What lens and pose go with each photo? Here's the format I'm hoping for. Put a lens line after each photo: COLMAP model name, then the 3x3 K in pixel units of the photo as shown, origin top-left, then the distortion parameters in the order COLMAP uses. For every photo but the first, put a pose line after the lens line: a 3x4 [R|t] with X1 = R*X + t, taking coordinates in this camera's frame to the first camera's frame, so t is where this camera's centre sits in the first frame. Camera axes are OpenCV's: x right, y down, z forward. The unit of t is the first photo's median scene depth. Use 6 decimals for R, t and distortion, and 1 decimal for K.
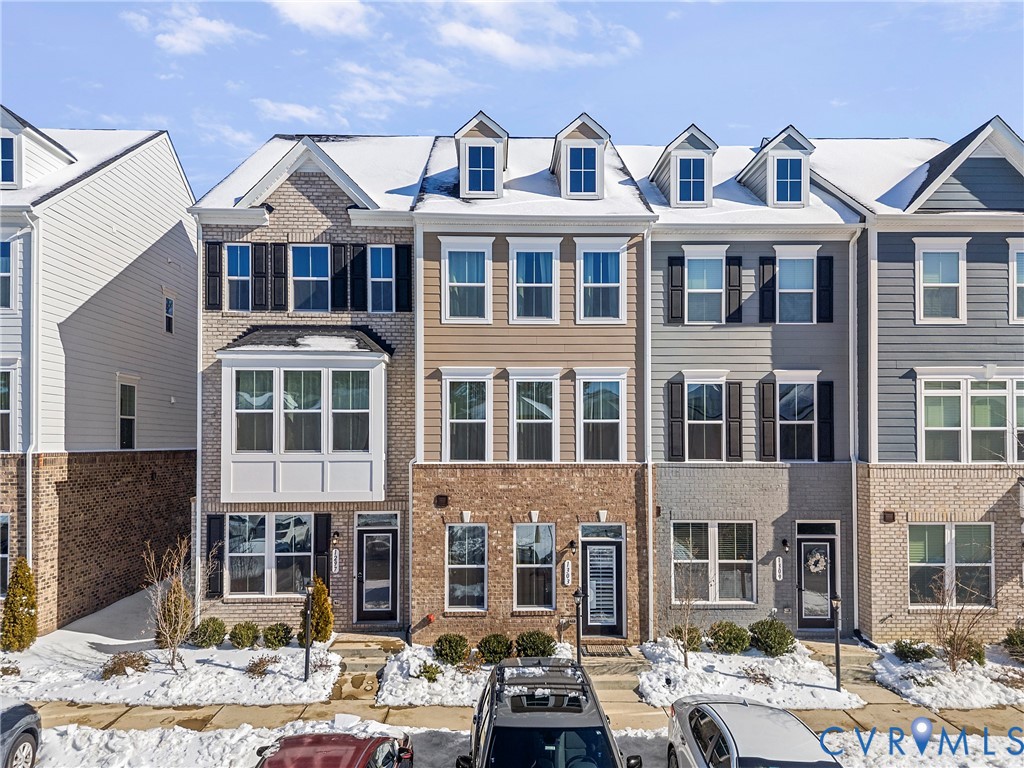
lens RADIAL K [[738.3, 0, 512.4], [0, 738.3, 427.8], [0, 0, 1]] dist [0.073590, -0.080216]
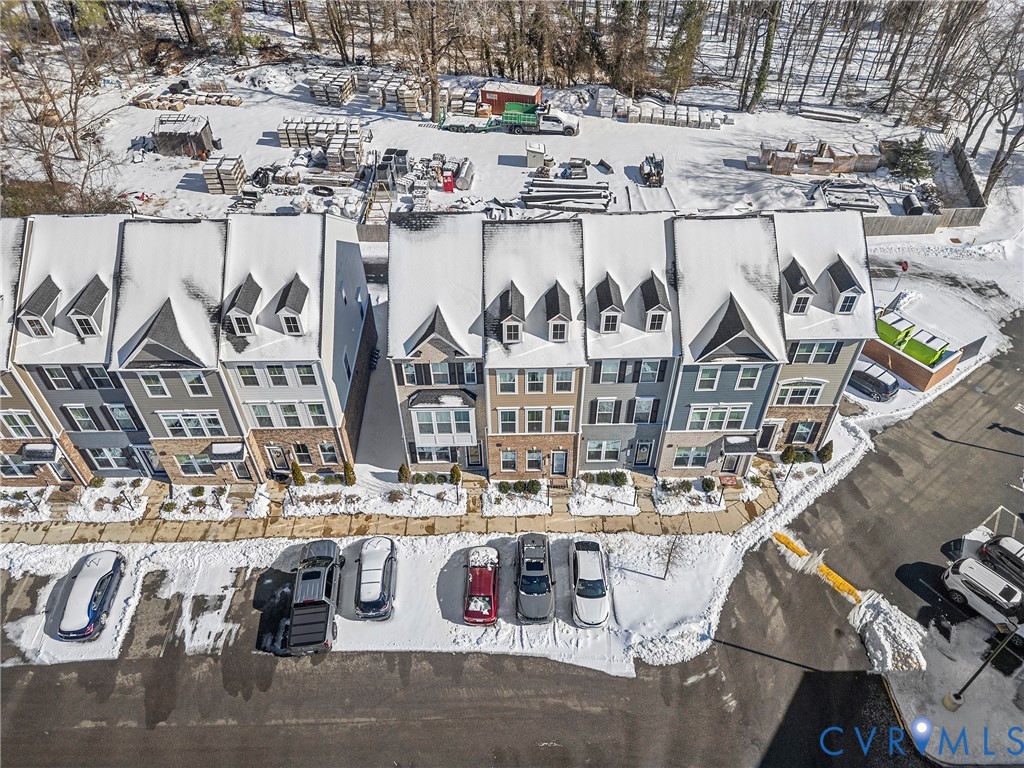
lens RADIAL K [[717.6, 0, 512.0], [0, 717.6, 384.0], [0, 0, 1]] dist [0.075784, -0.070104]
pose [[0.999894, 0.000640, -0.014515, -0.012961], [0.009706, 0.714001, 0.700078, -1.807984], [0.010812, -0.700145, 0.713919, -0.651882]]
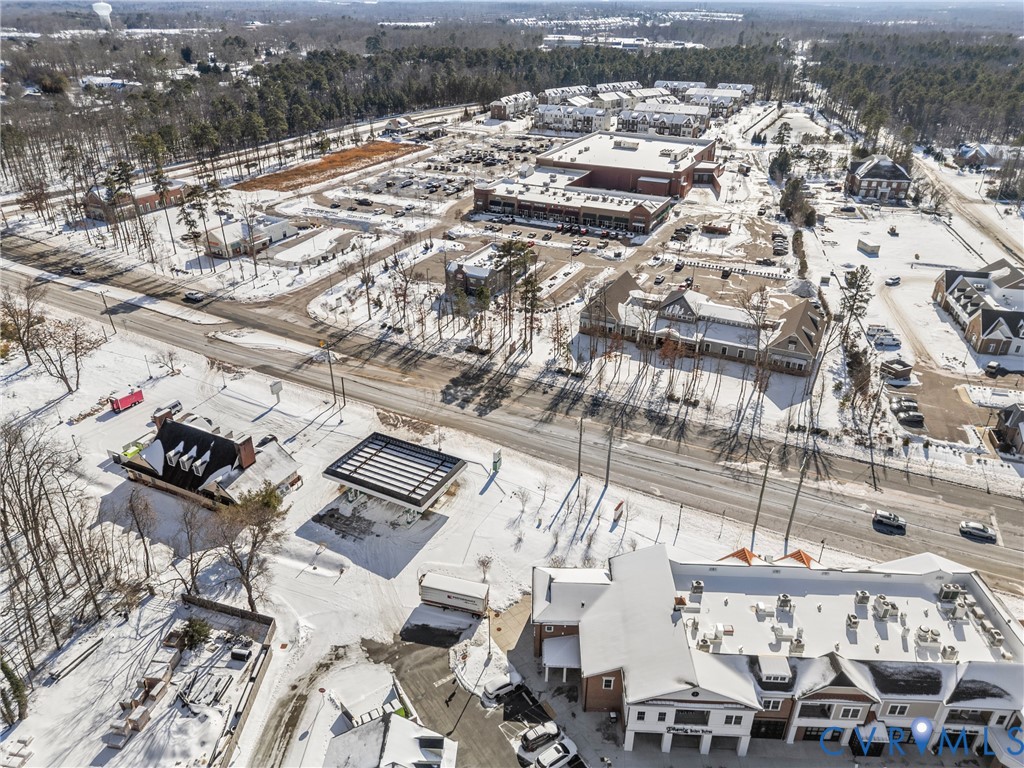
lens RADIAL K [[713.0, 0, 512.0], [0, 713.0, 384.0], [0, 0, 1]] dist [0.077564, -0.071818]
pose [[0.058481, -0.488057, 0.870850, -1.516542], [-0.029714, 0.871106, 0.490195, -4.191590], [-0.997846, -0.054544, 0.036441, 0.773204]]
